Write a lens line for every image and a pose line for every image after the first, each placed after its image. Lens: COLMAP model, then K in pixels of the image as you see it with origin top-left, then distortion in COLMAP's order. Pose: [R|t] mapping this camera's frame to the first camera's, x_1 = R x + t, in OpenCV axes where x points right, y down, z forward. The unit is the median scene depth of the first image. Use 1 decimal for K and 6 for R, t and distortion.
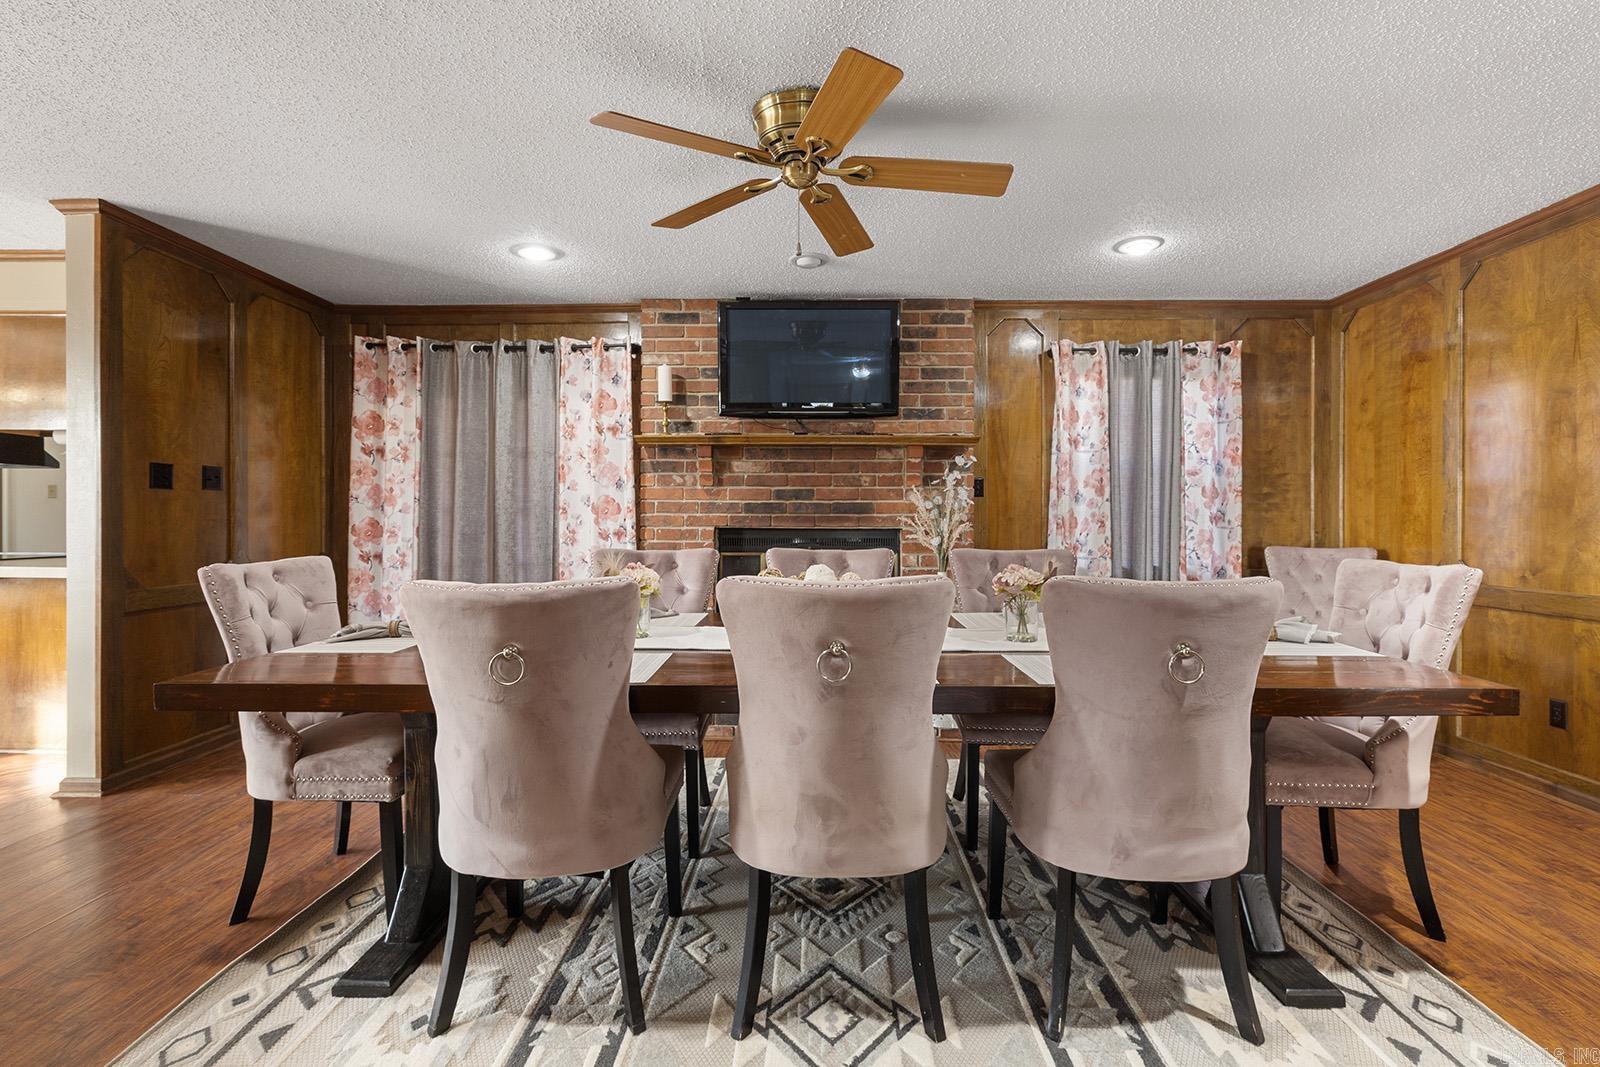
lens RADIAL K [[724.4, 0, 802.9], [0, 724.4, 521.7], [0, 0, 1]] dist [0.004774, -0.001269]
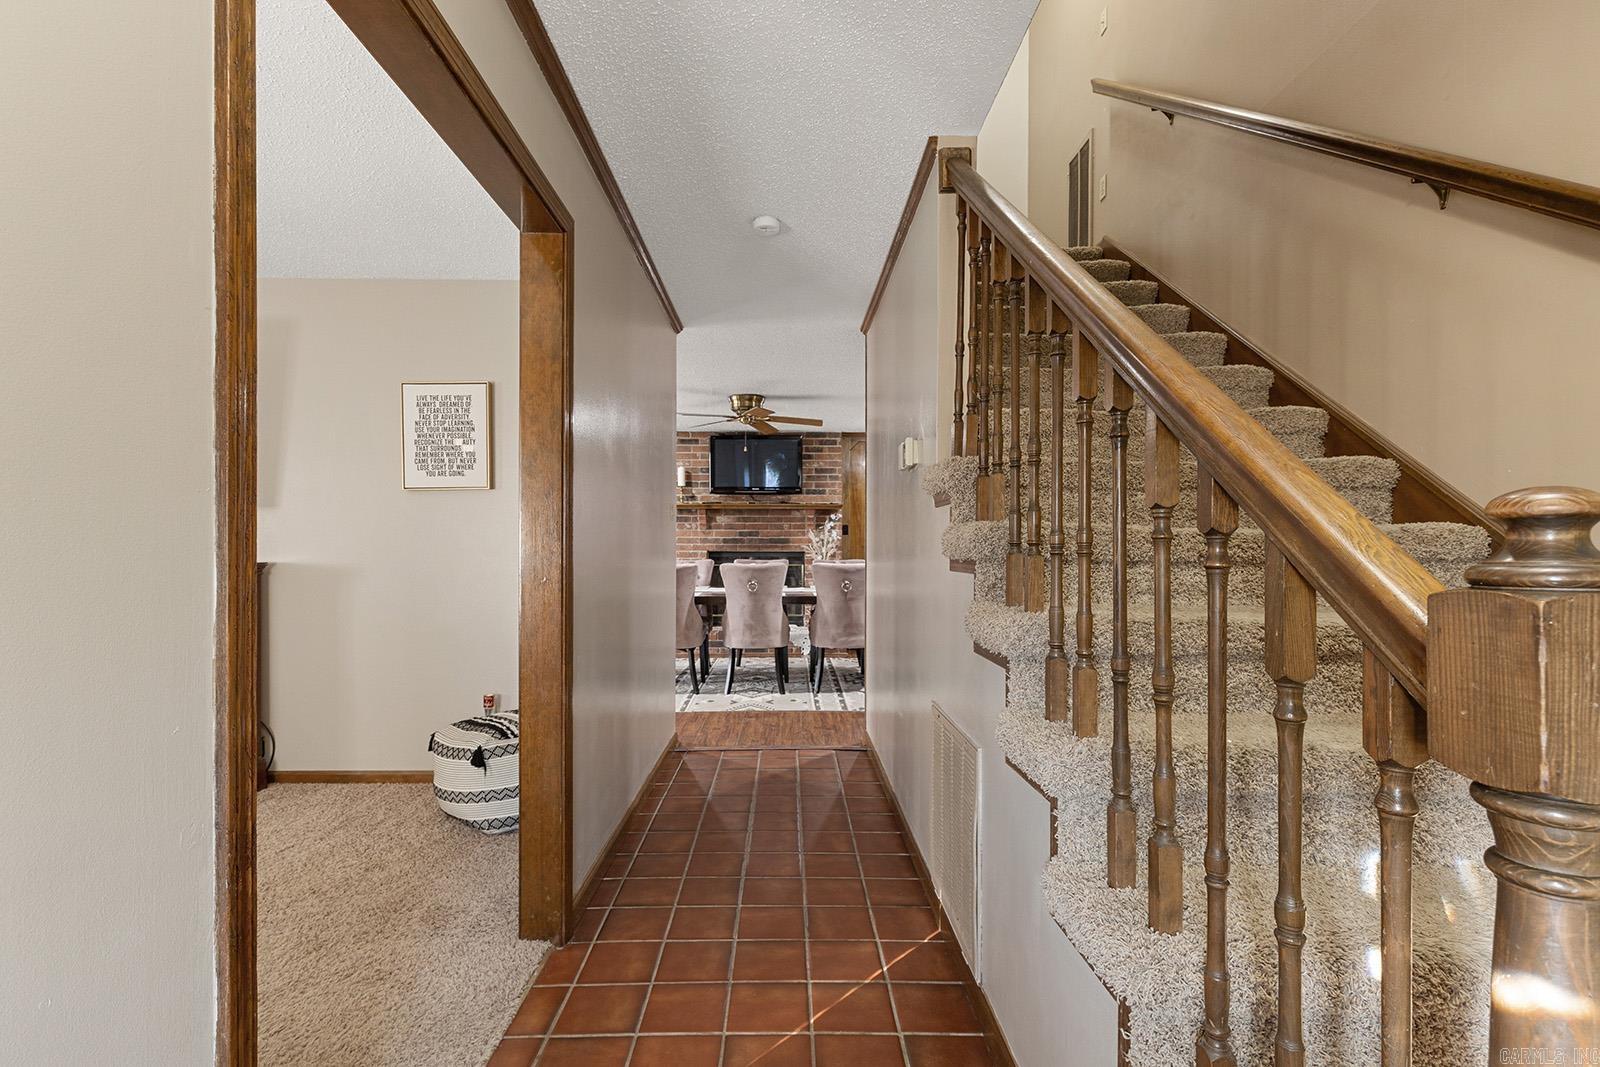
lens RADIAL K [[766.1, 0, 798.1], [0, 766.1, 543.8], [0, 0, 1]] dist [0.000696, 0.000001]
pose [[0.999488, -0.002593, 0.031893, 0.054129], [0.002747, 0.999985, -0.004792, -0.000982], [-0.031880, 0.004877, 0.999480, -1.043493]]
